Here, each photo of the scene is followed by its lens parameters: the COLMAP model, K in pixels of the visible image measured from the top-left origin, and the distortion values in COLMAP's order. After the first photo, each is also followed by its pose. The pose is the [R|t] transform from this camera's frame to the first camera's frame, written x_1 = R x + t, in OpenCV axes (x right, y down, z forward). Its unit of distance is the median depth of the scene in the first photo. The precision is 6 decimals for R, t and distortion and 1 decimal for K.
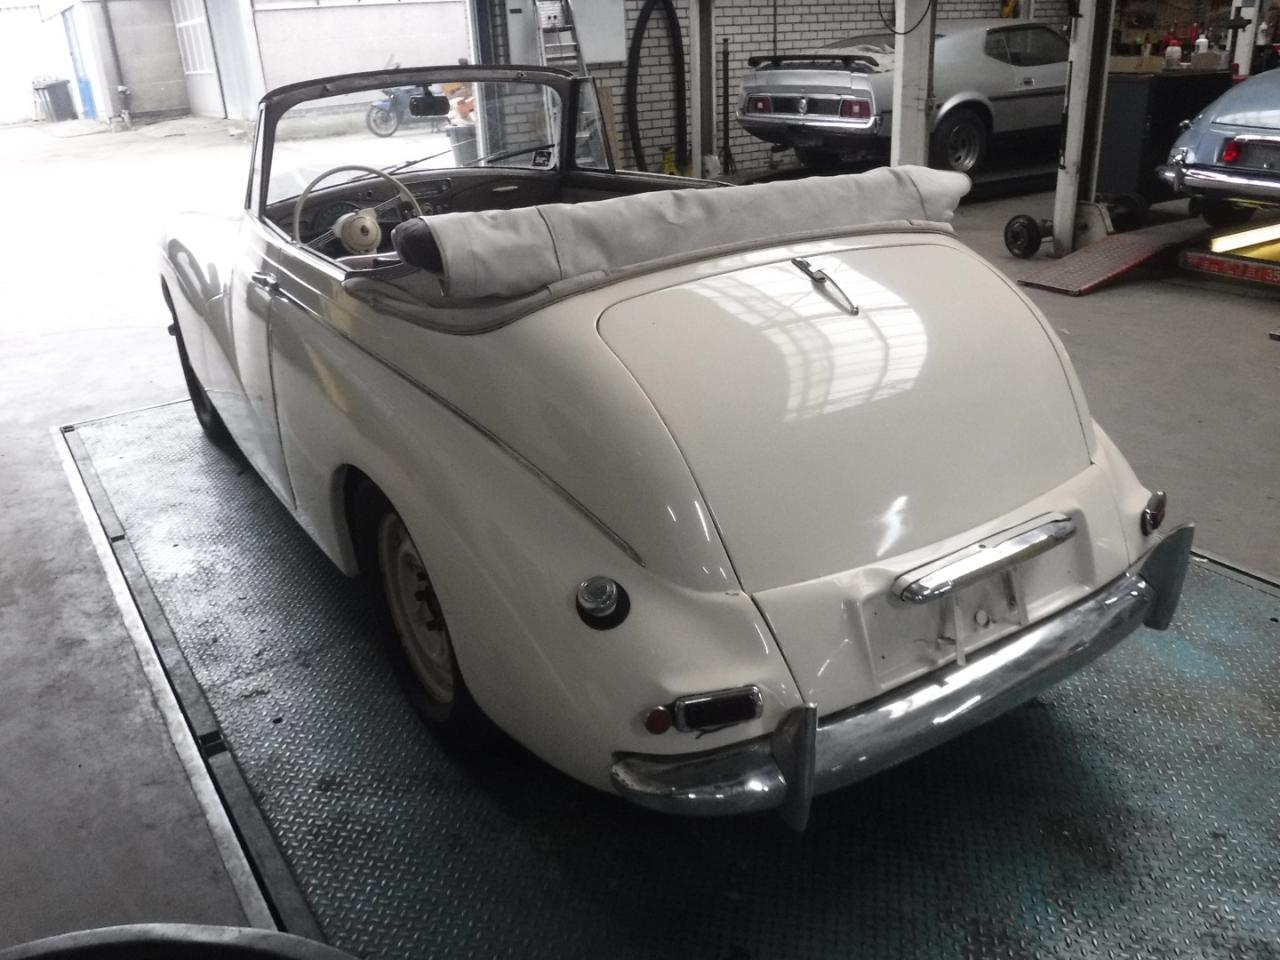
lens RADIAL K [[1073.0, 0, 638.3], [0, 1073.0, 482.1], [0, 0, 1]] dist [-0.093371, 0.046729]
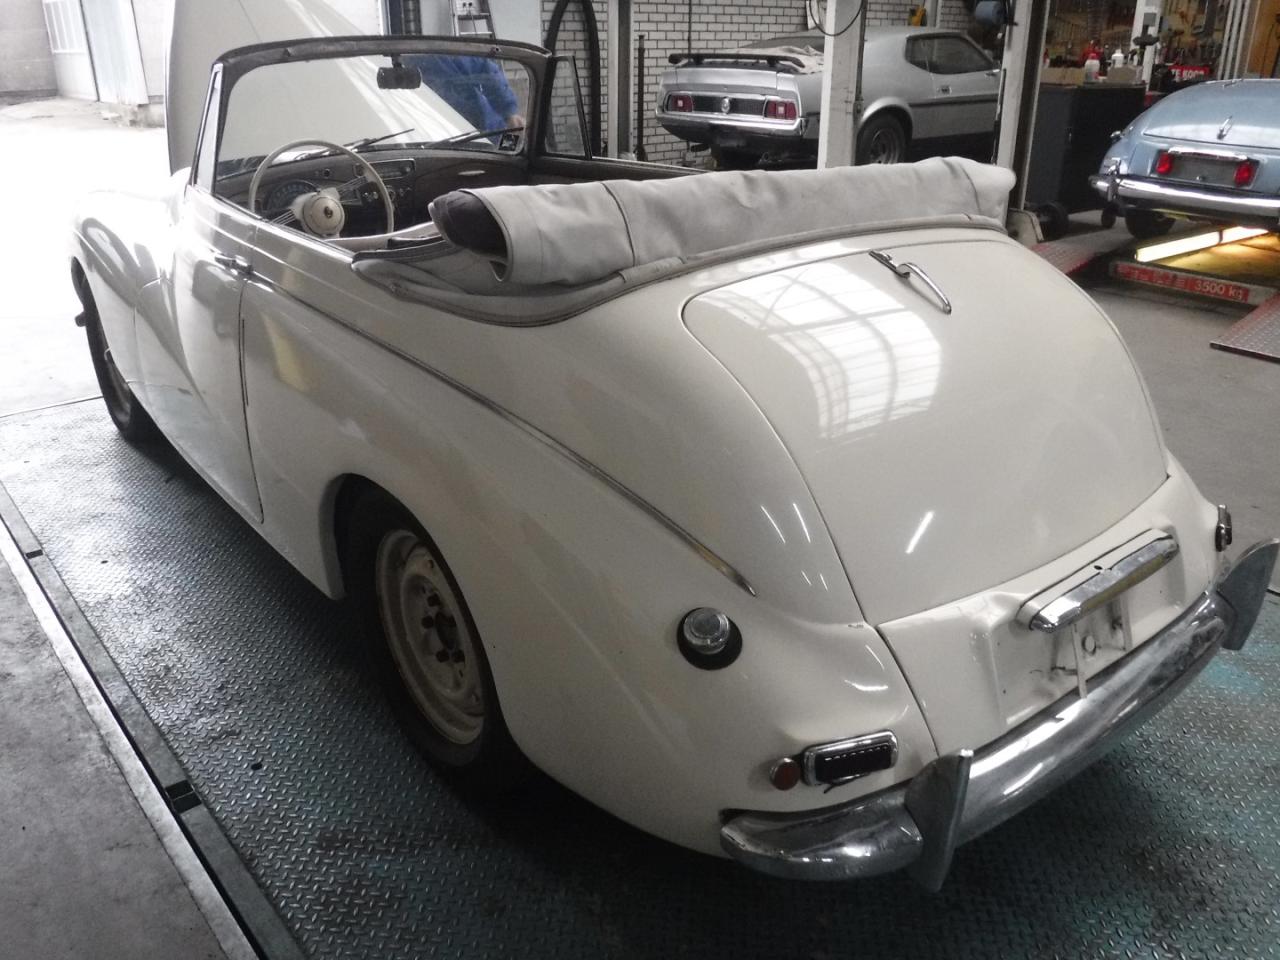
lens RADIAL K [[1073.0, 0, 641.3], [0, 1073.0, 484.3], [0, 0, 1]] dist [-0.093371, 0.046729]
pose [[0.993436, 0.001027, 0.114382, -0.120012], [-0.001060, 0.999999, 0.000232, -0.007856], [-0.114382, -0.000352, 0.993437, 0.093783]]
